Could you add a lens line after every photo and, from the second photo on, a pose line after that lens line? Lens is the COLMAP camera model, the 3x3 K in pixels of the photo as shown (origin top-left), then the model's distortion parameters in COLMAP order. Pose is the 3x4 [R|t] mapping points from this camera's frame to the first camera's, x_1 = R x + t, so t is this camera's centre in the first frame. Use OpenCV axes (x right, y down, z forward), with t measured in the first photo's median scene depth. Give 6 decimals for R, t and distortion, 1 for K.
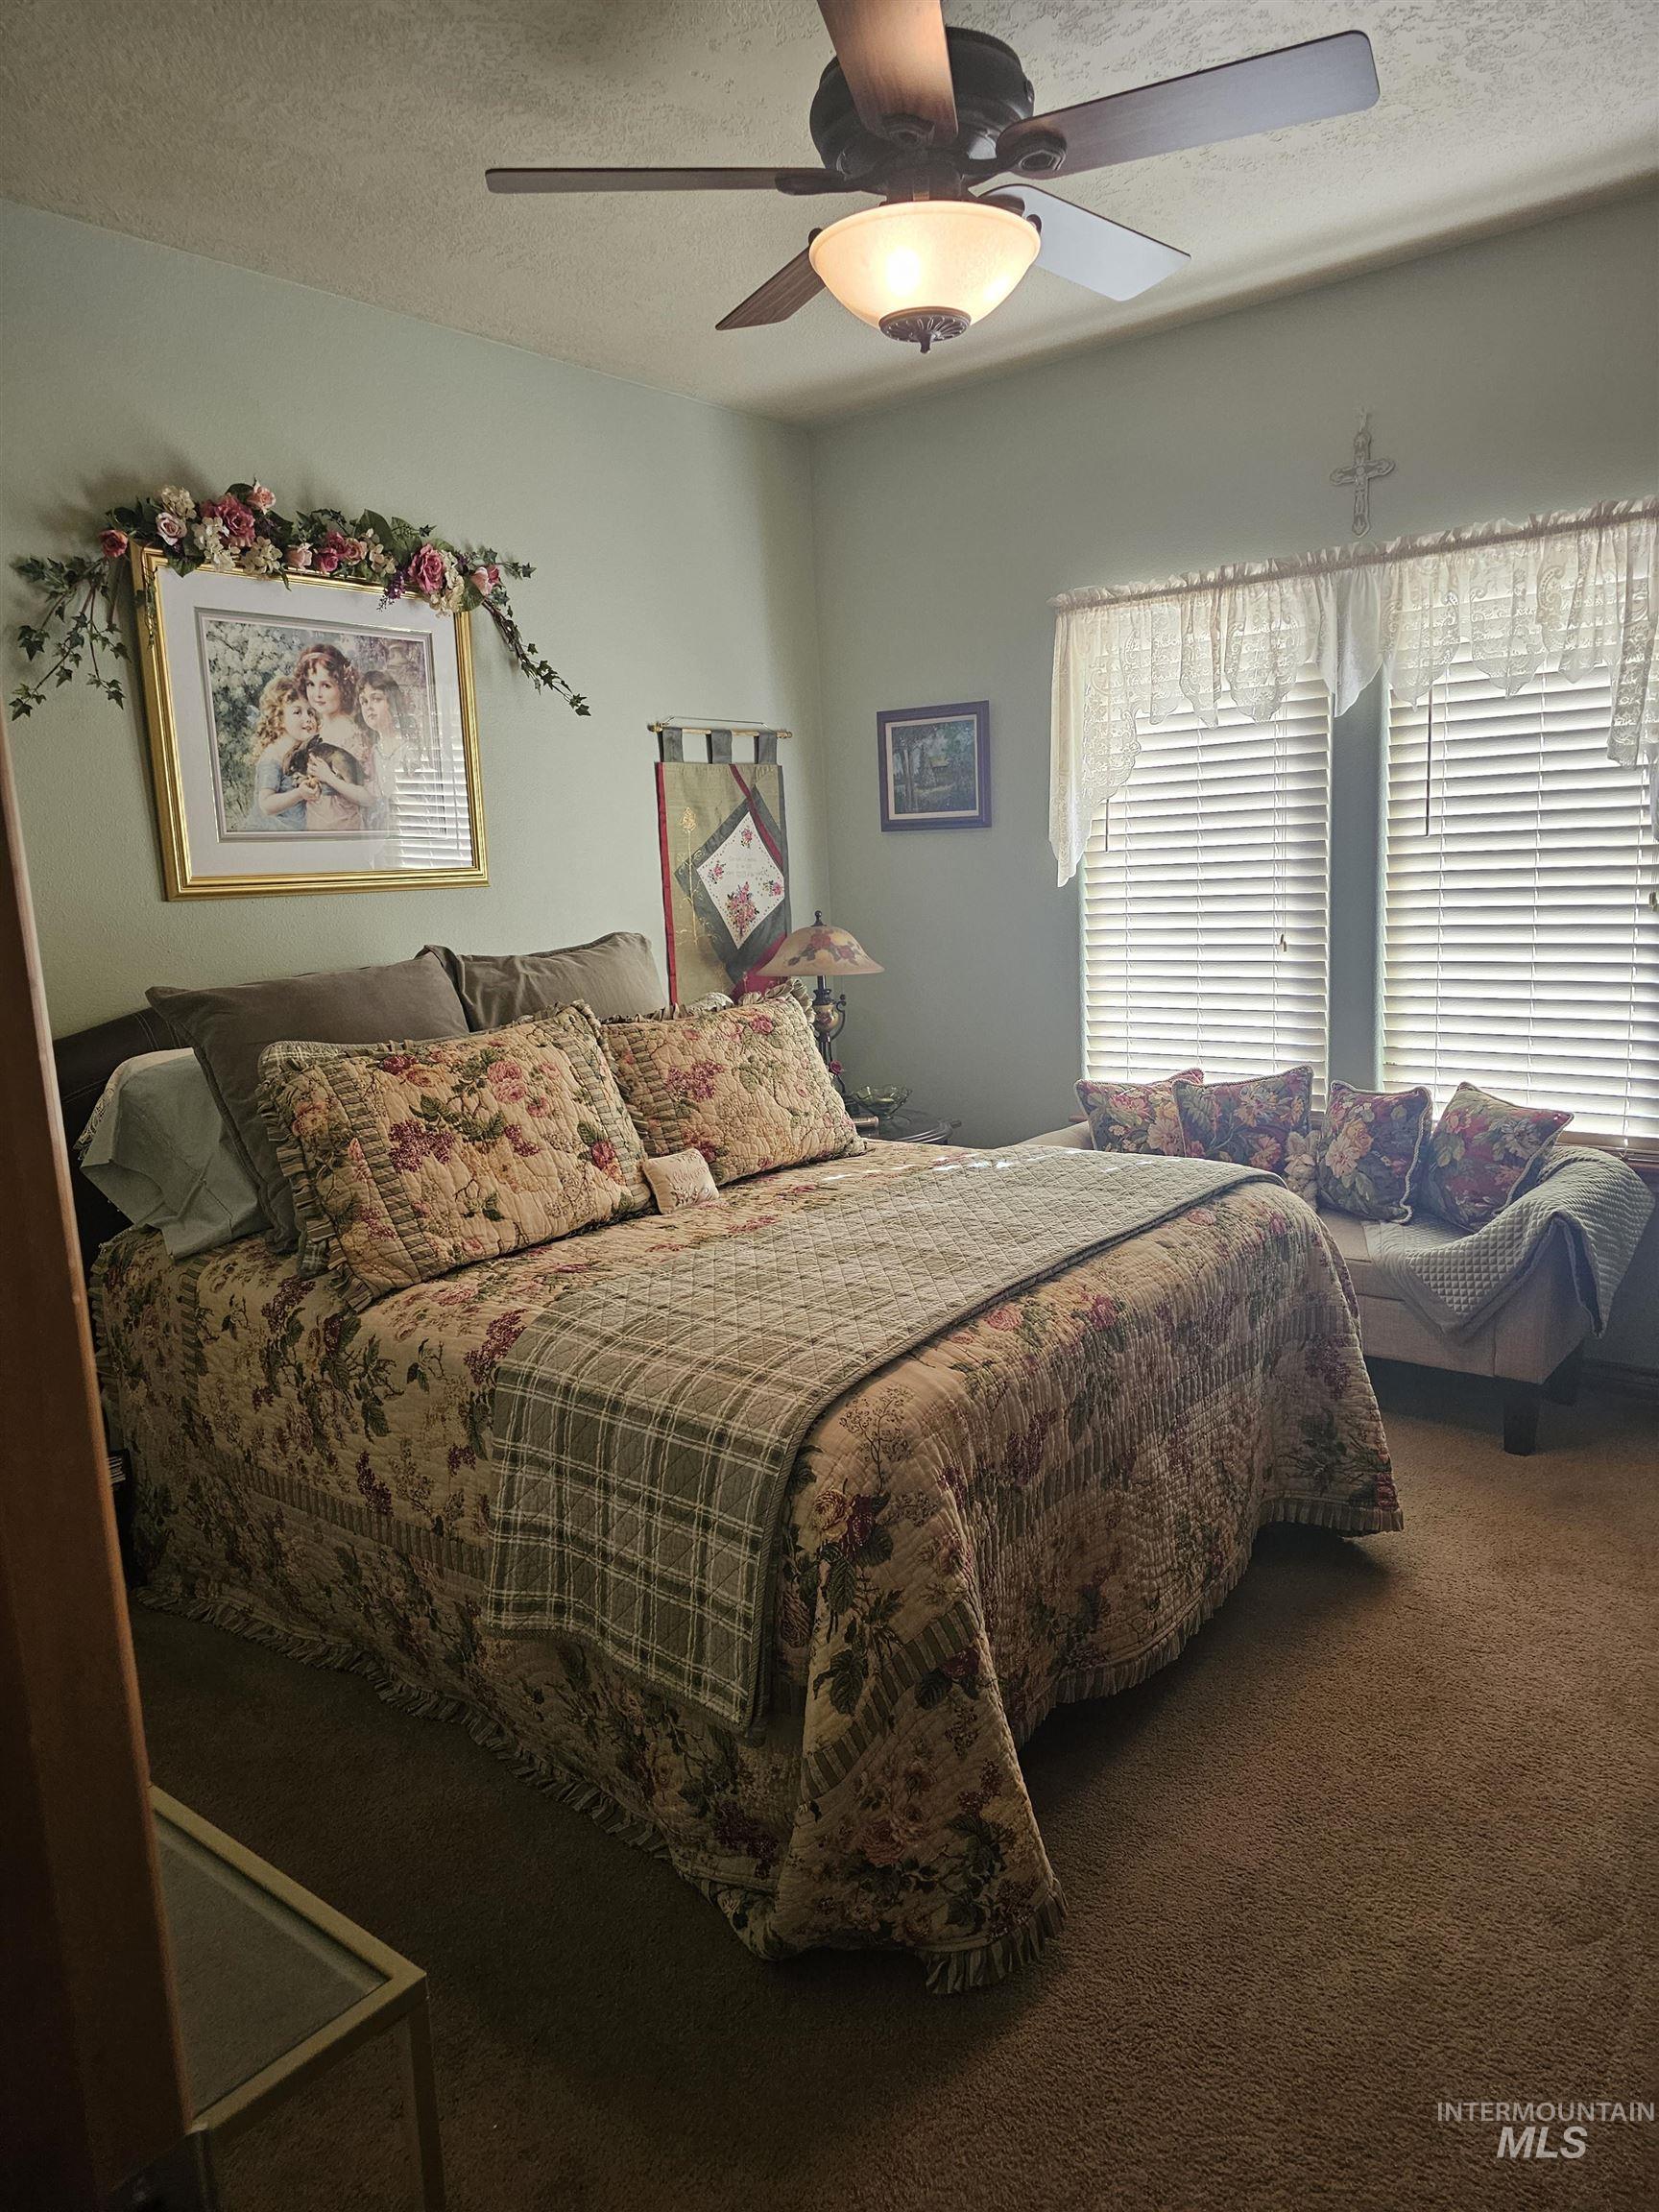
lens RADIAL K [[1509.0, 0, 810.5], [0, 1509.0, 1109.5], [0, 0, 1]] dist [0.032462, -0.007635]
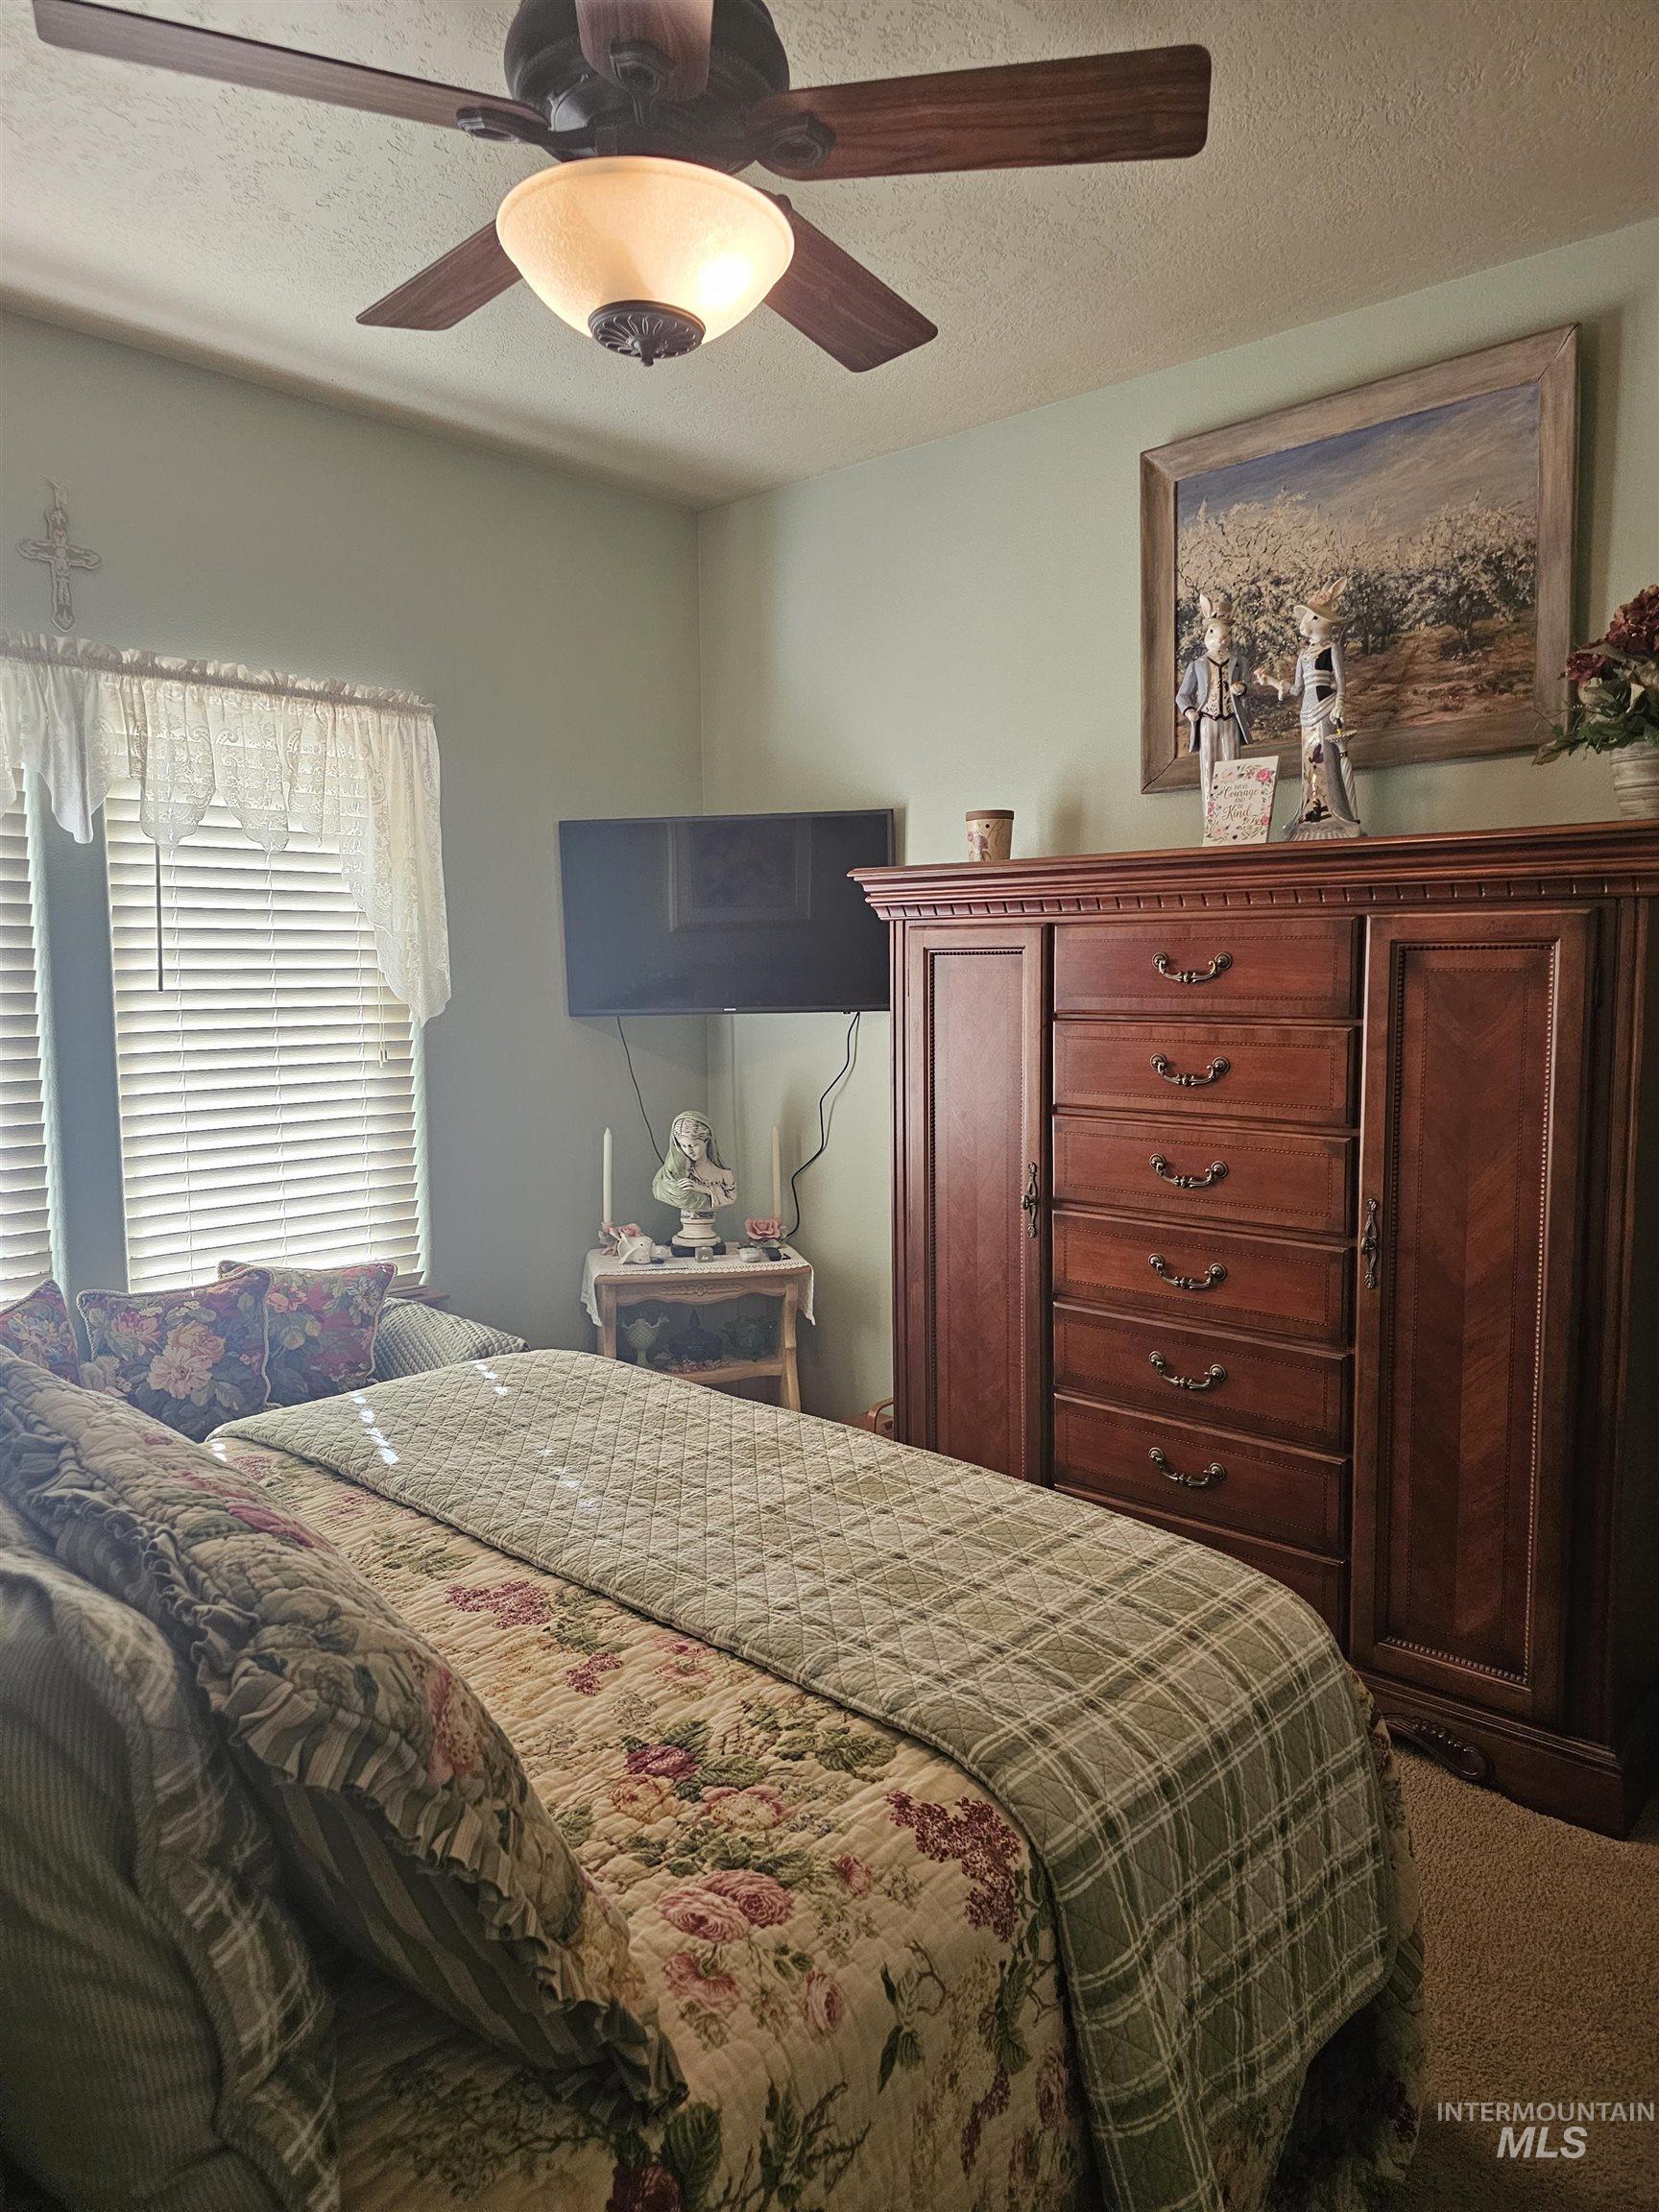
lens RADIAL K [[1509.0, 0, 810.6], [0, 1509.0, 1110.7], [0, 0, 1]] dist [0.032462, -0.007635]
pose [[0.042122, -0.057054, 0.997482, -0.673945], [0.168537, 0.984467, 0.049193, -0.136417], [-0.984795, 0.166040, 0.051083, 0.883308]]
